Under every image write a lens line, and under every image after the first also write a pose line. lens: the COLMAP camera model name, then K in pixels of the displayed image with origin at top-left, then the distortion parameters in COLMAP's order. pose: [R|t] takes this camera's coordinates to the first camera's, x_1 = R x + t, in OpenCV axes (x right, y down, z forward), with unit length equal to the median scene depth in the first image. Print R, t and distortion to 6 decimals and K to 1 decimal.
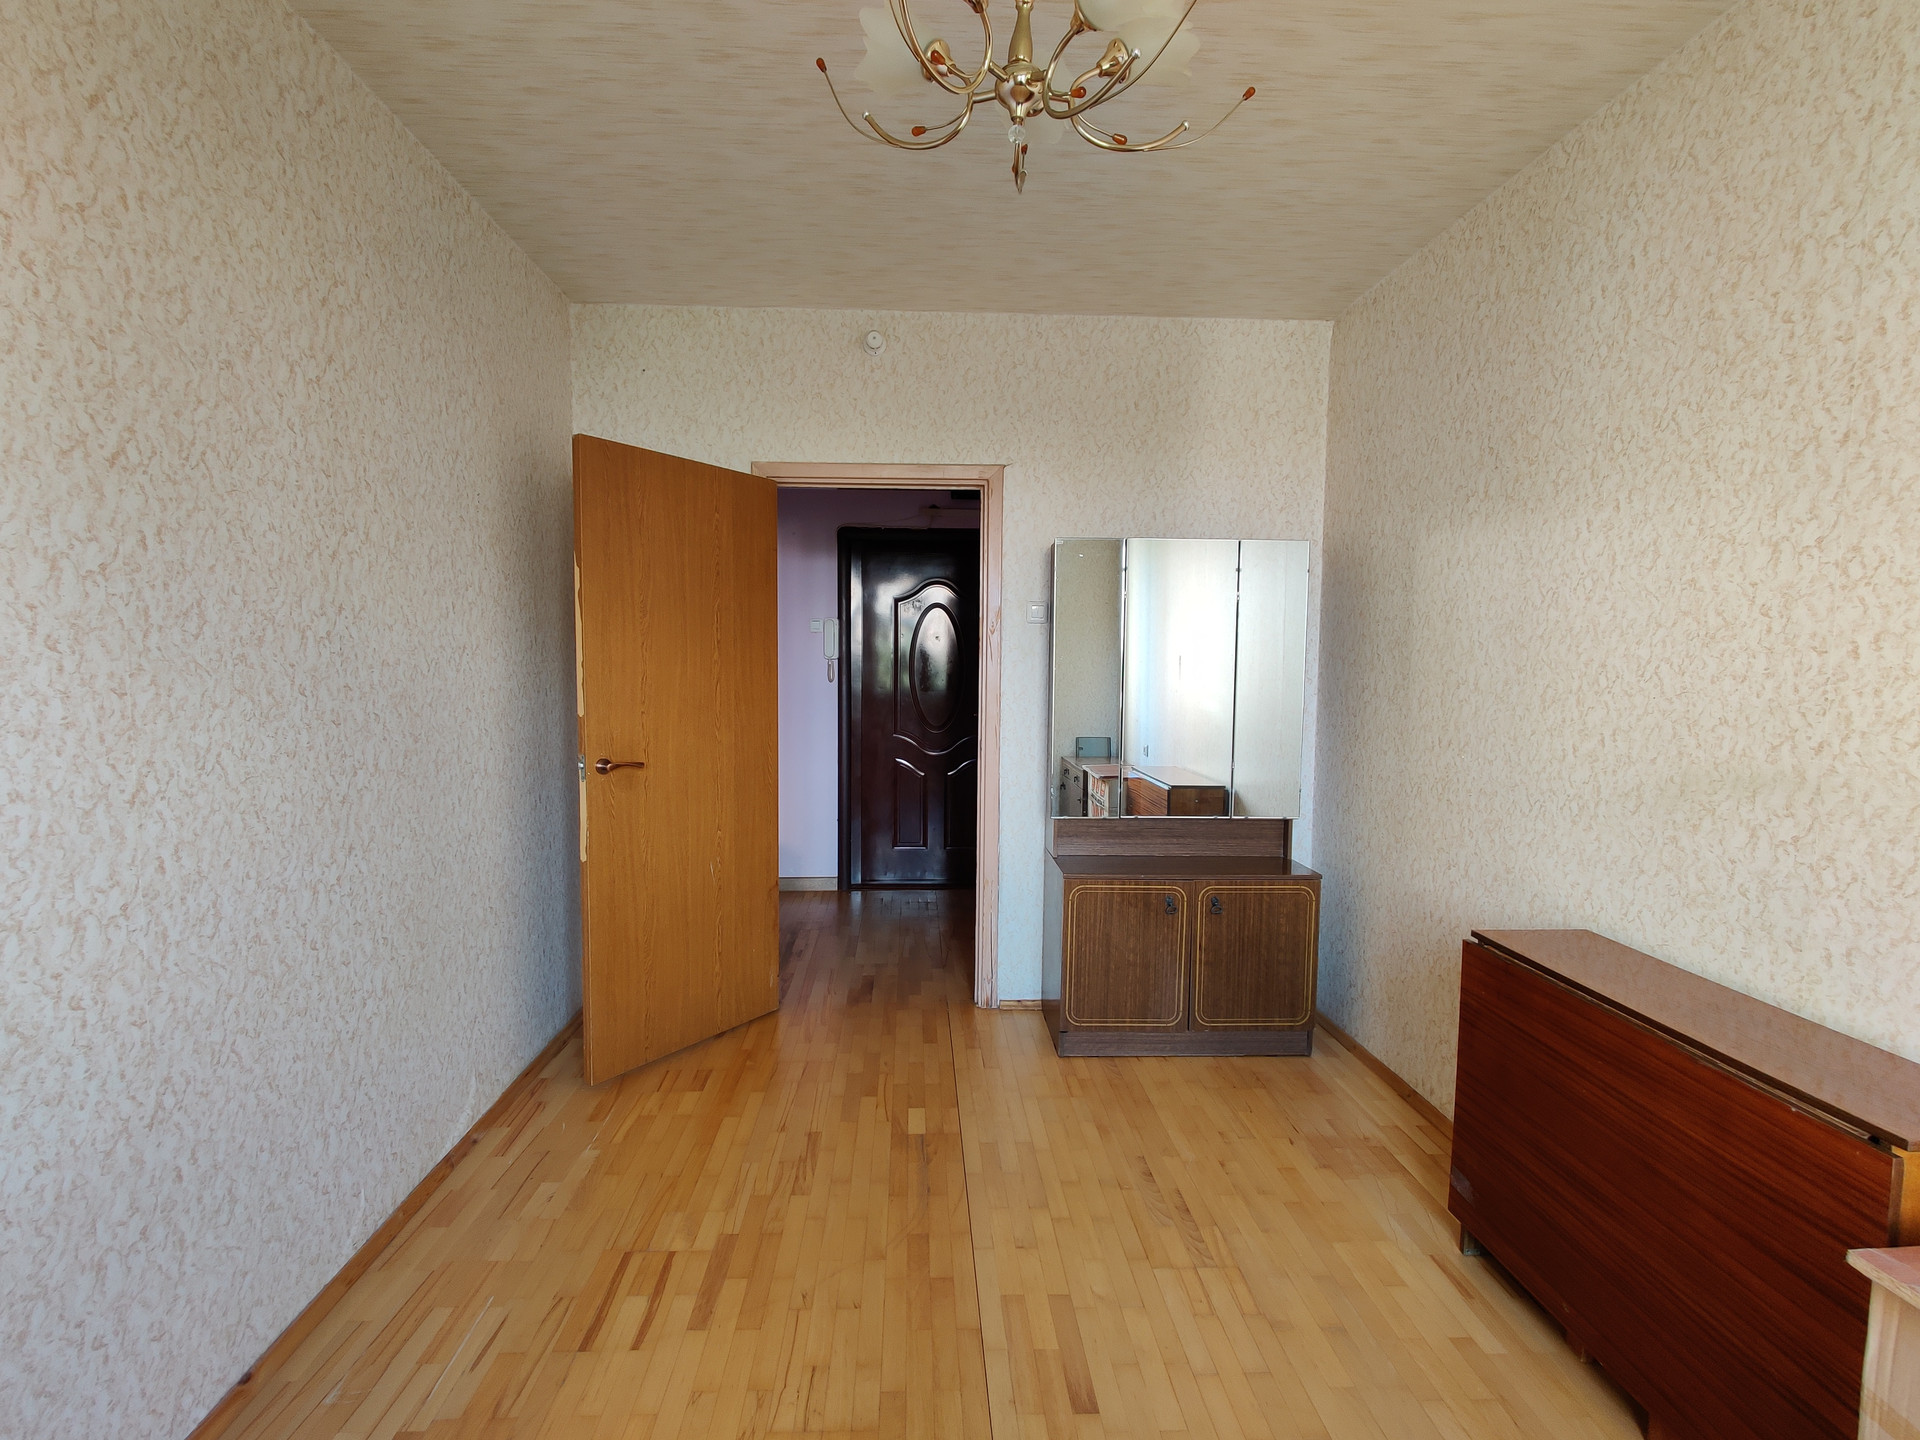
lens RADIAL K [[893.1, 0, 950.3], [0, 893.1, 724.2], [0, 0, 1]] dist [0.003460, -0.003982]
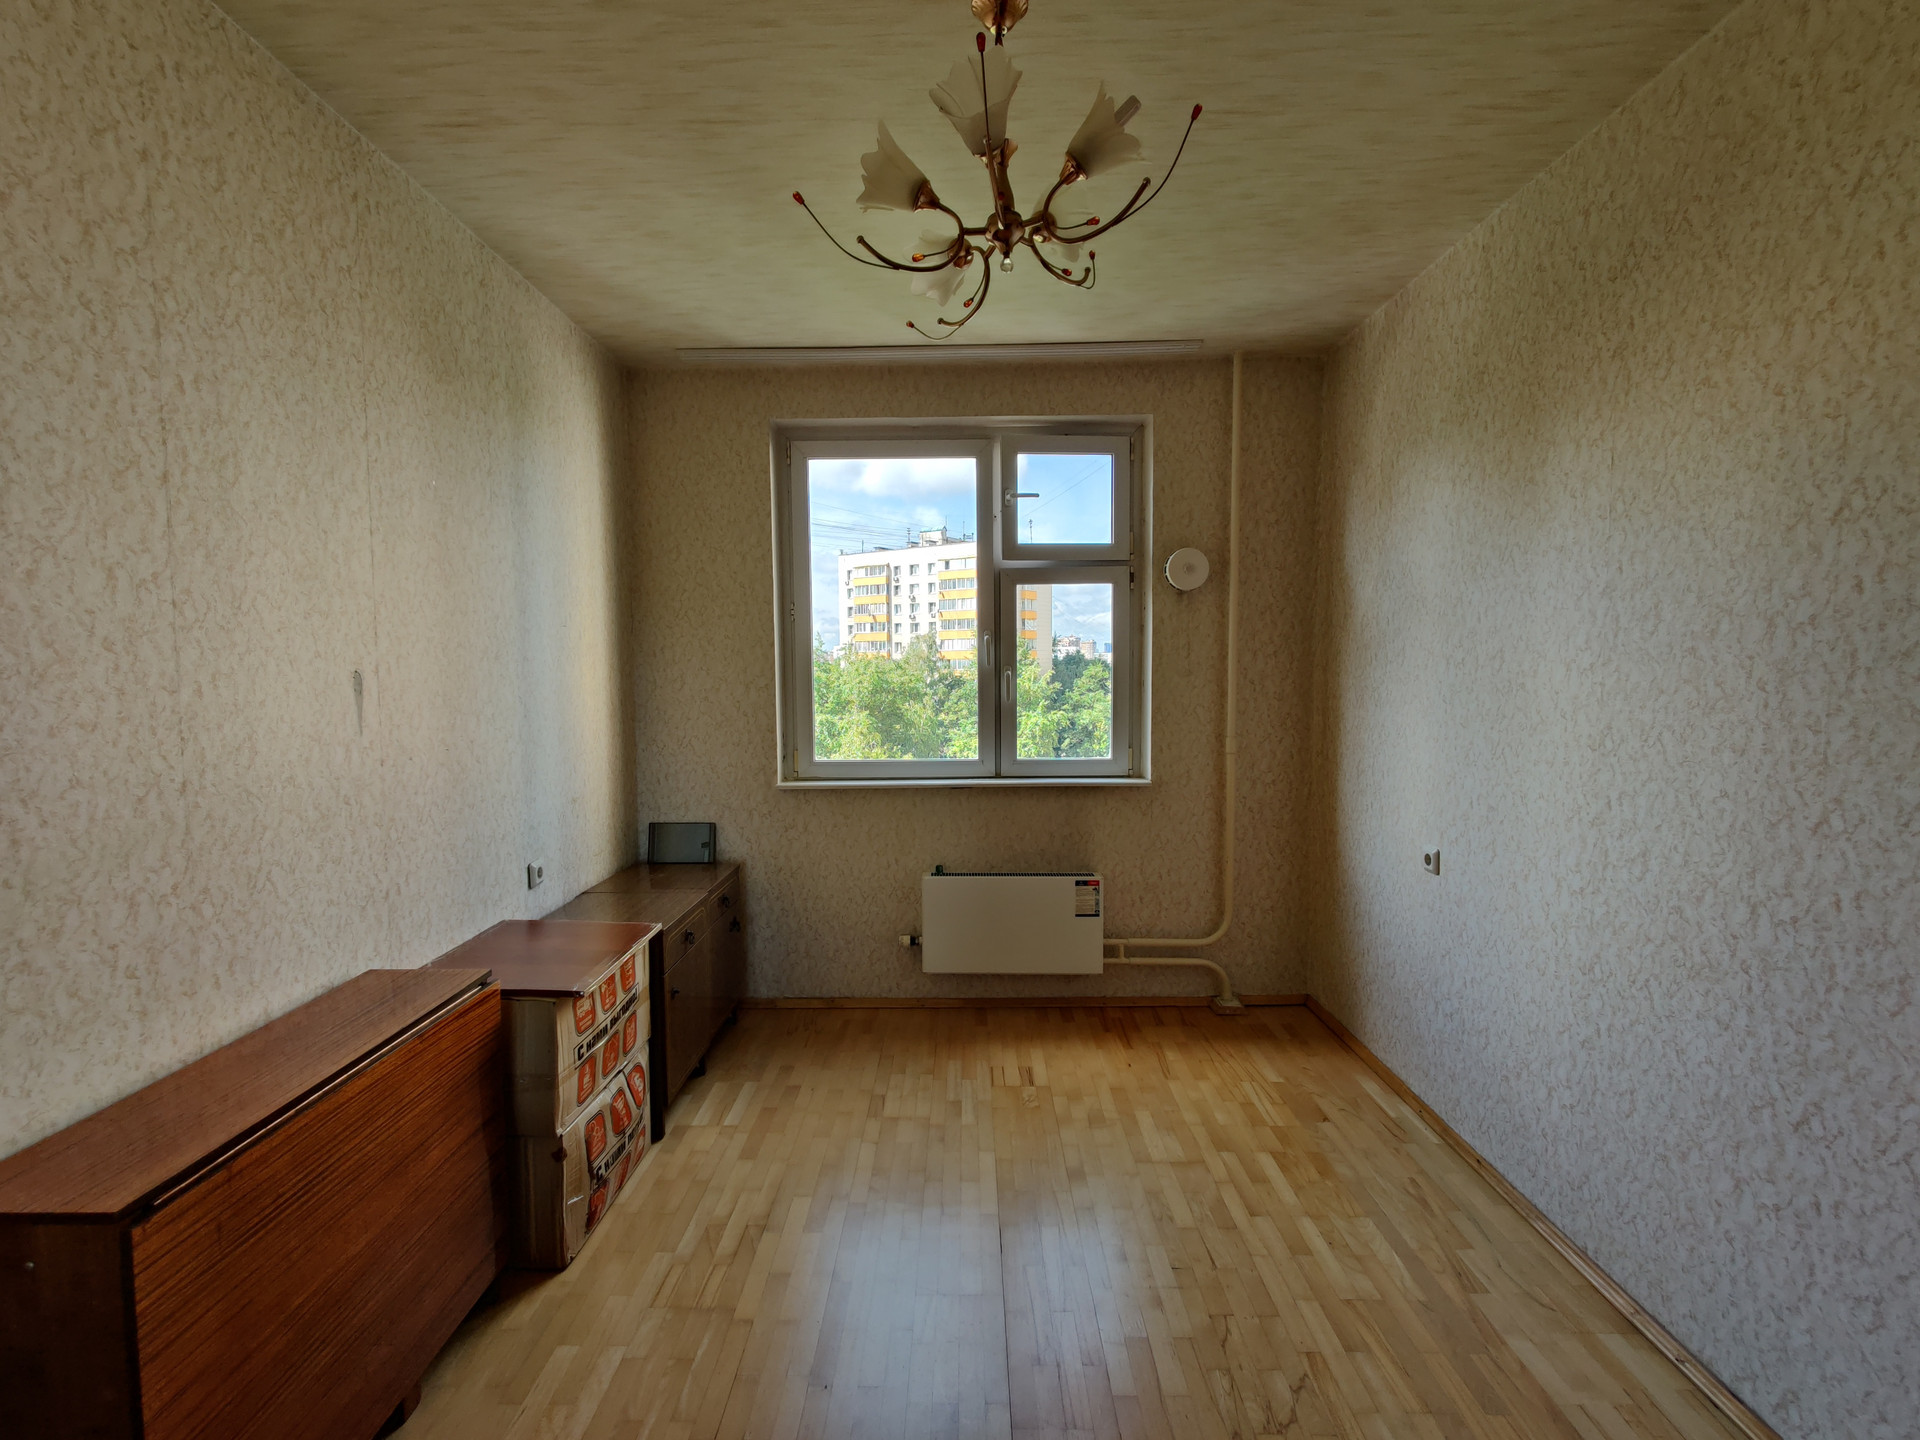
lens RADIAL K [[893.1, 0, 958.6], [0, 893.1, 721.5], [0, 0, 1]] dist [0.003460, -0.003982]
pose [[-0.998718, -0.003842, 0.050466, 0.054838], [0.003094, 0.990615, 0.136647, -0.157366], [-0.050518, 0.136628, -0.989333, 1.690658]]
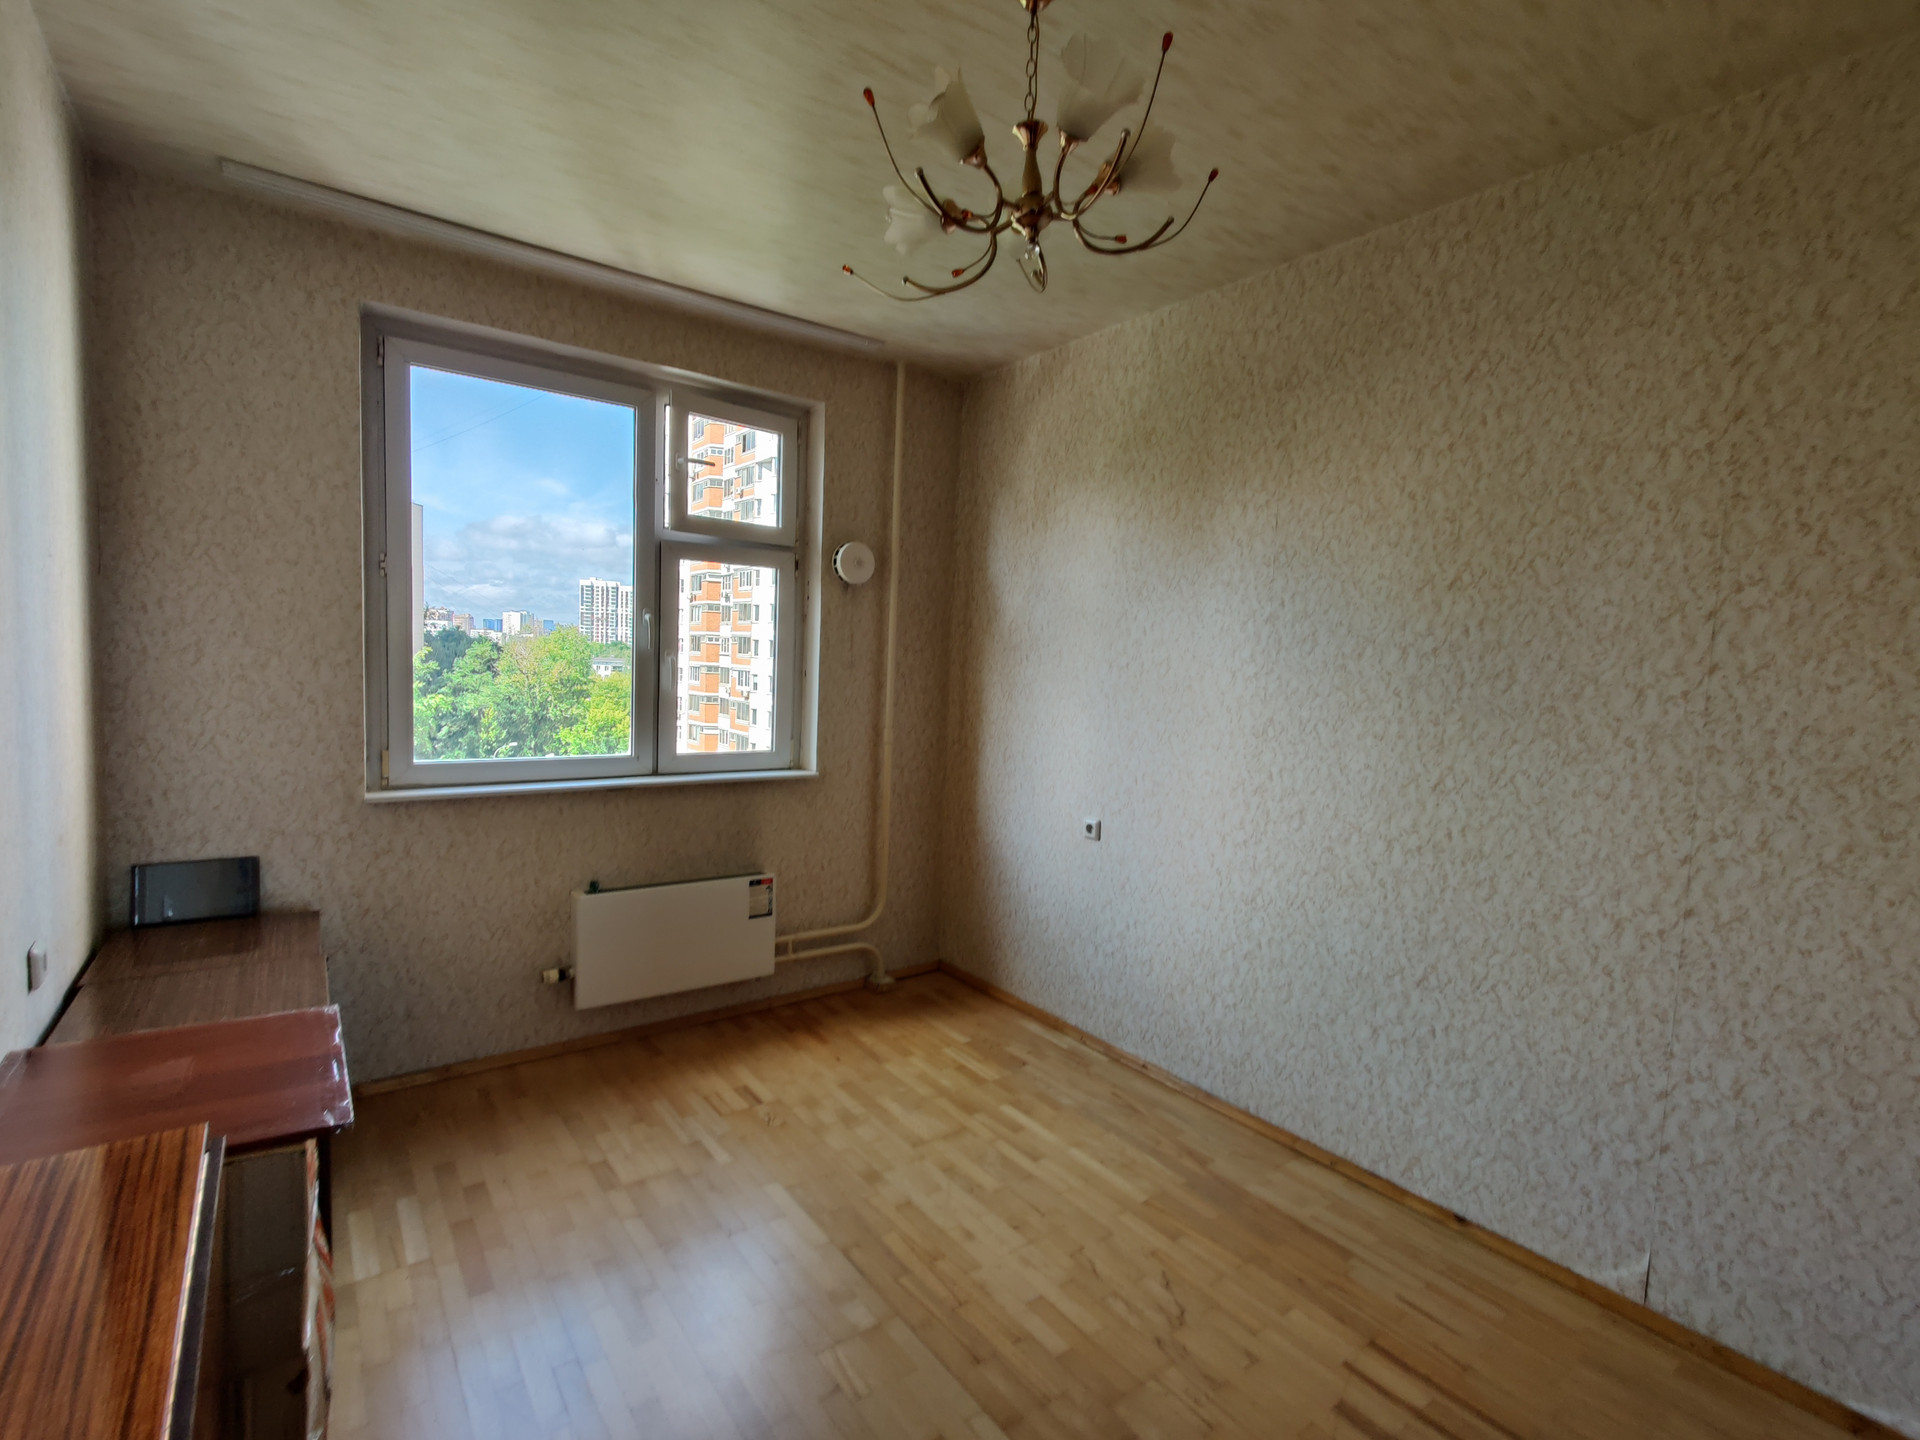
lens RADIAL K [[893.1, 0, 958.2], [0, 893.1, 721.9], [0, 0, 1]] dist [0.003460, -0.003982]
pose [[-0.826143, -0.000257, -0.563460, 0.607410], [-0.085084, 0.988590, 0.124299, -0.134790], [0.556999, 0.150630, -0.816739, 1.483129]]
